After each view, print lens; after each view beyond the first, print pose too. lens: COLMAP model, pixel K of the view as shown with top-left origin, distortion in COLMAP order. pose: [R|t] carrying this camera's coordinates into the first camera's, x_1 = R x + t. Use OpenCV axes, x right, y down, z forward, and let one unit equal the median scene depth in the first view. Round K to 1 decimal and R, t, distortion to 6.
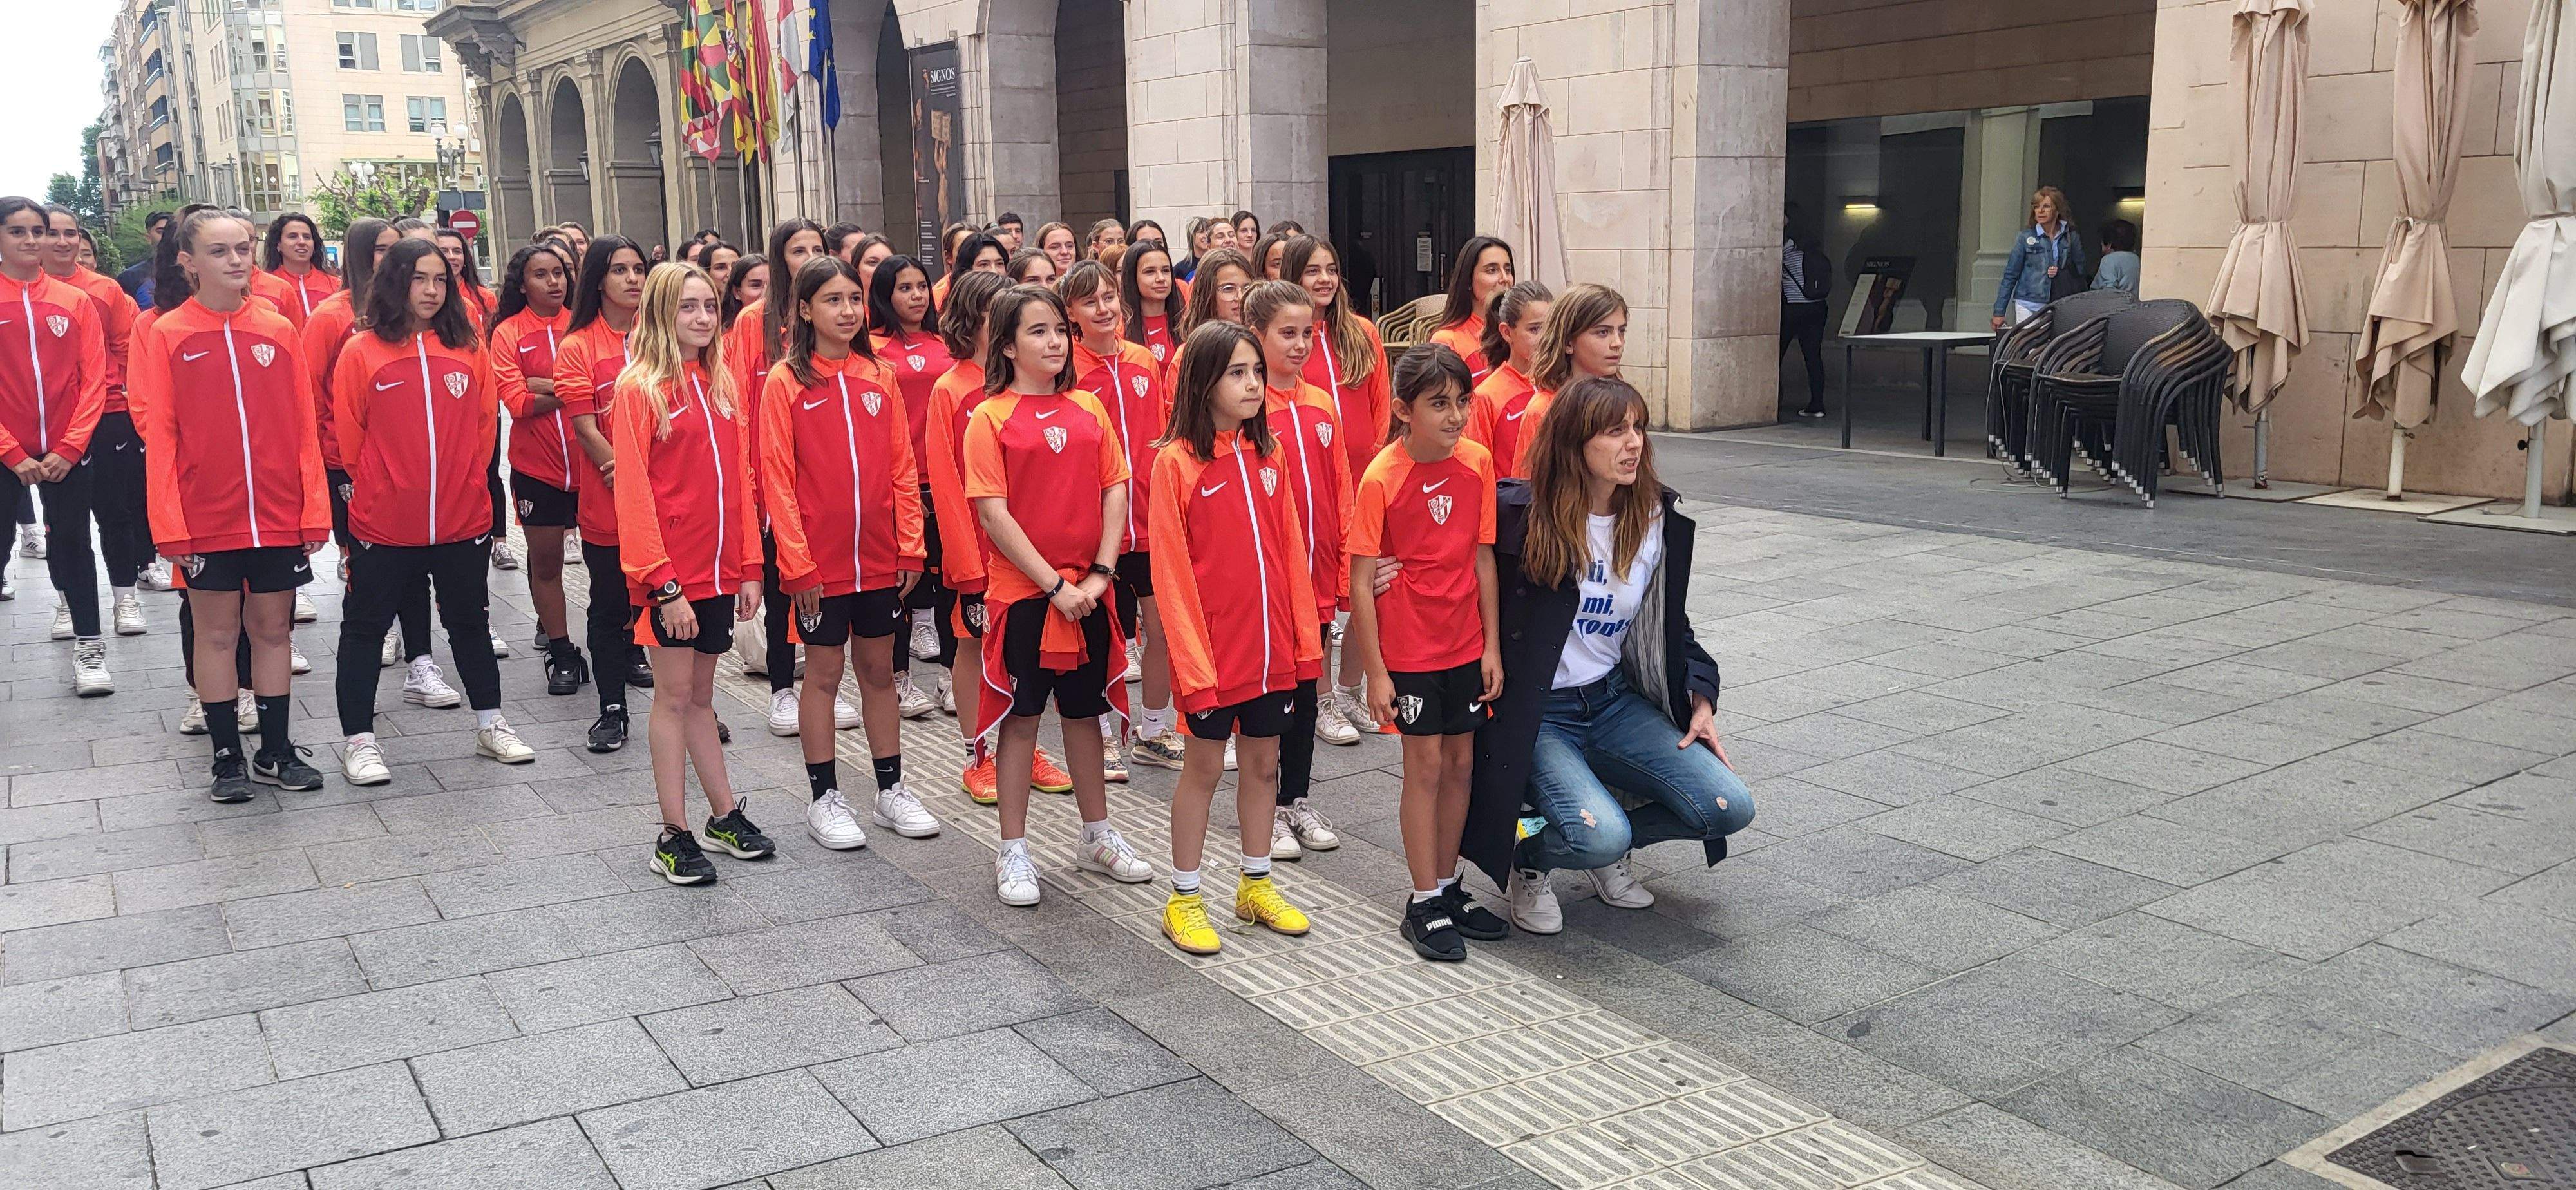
lens RADIAL K [[1938.5, 0, 1272.7], [0, 1938.5, 543.8], [0, 0, 1]] dist [0.062042, -0.033646]
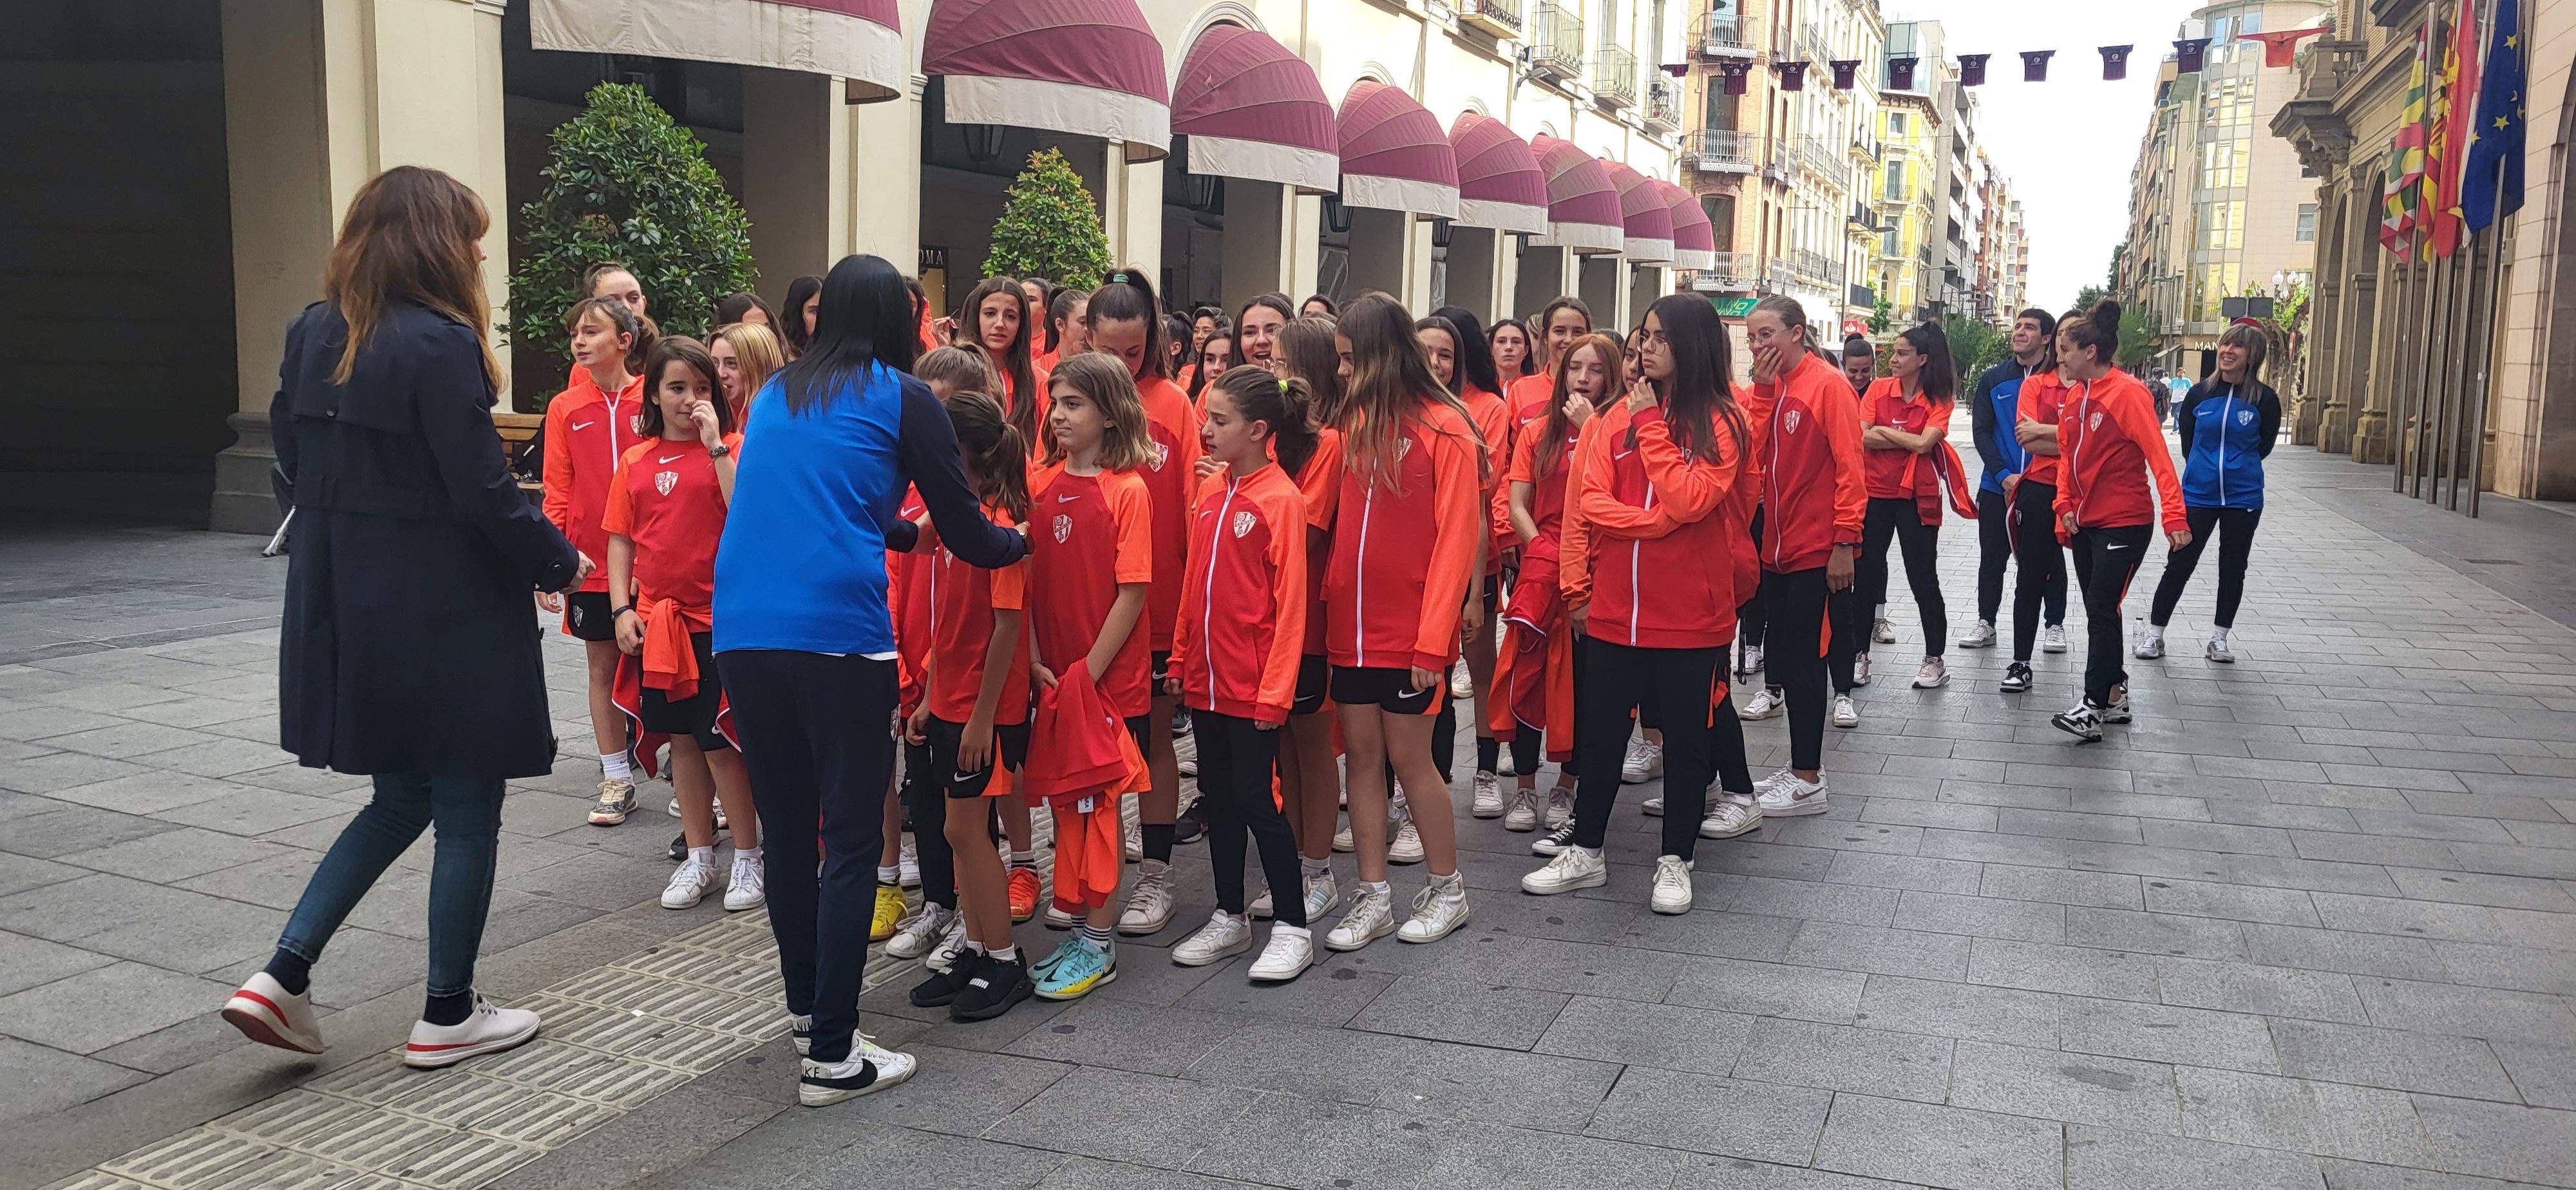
lens RADIAL K [[1934.8, 0, 1307.5], [0, 1934.8, 568.1], [0, 0, 1]] dist [0.054528, -0.014424]
pose [[0.589788, 0.120553, -0.798509, 0.503996], [-0.155787, 0.987206, 0.033975, -0.074620], [0.792389, 0.104360, 0.601023, 0.509795]]
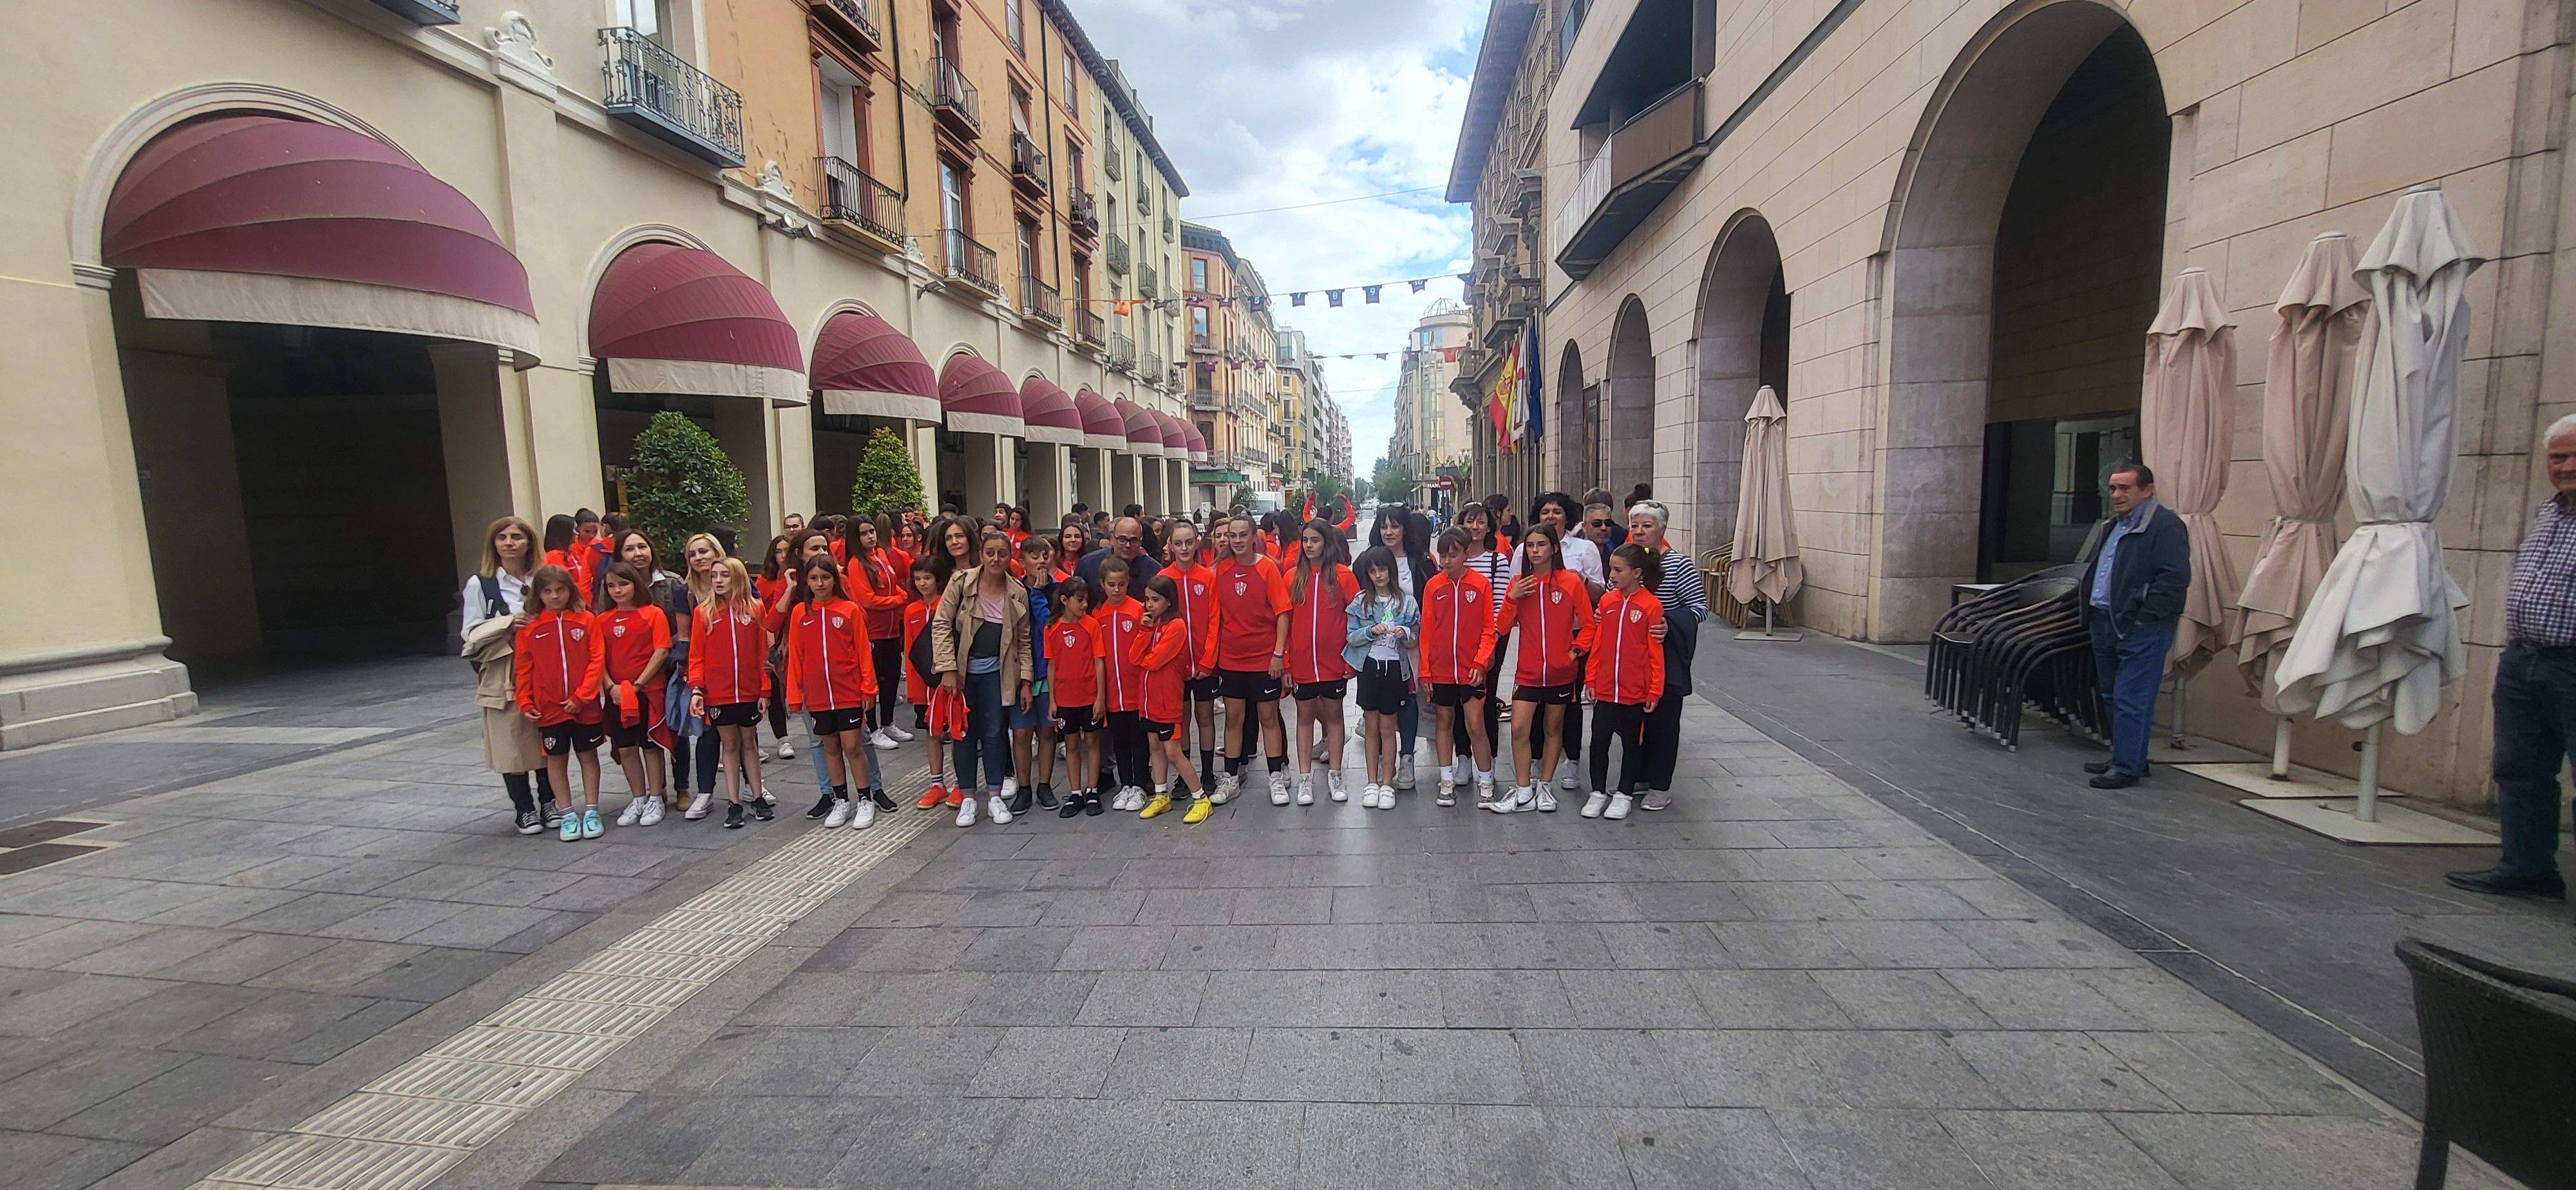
lens RADIAL K [[1011.2, 0, 1263.2], [0, 1011.2, 616.9], [0, 0, 1]] dist [0.001048, -0.000138]
pose [[0.779393, 0.072041, -0.622380, 0.639371], [-0.084845, 0.996353, 0.009080, -0.091020], [0.620764, 0.045729, 0.782663, 0.305883]]
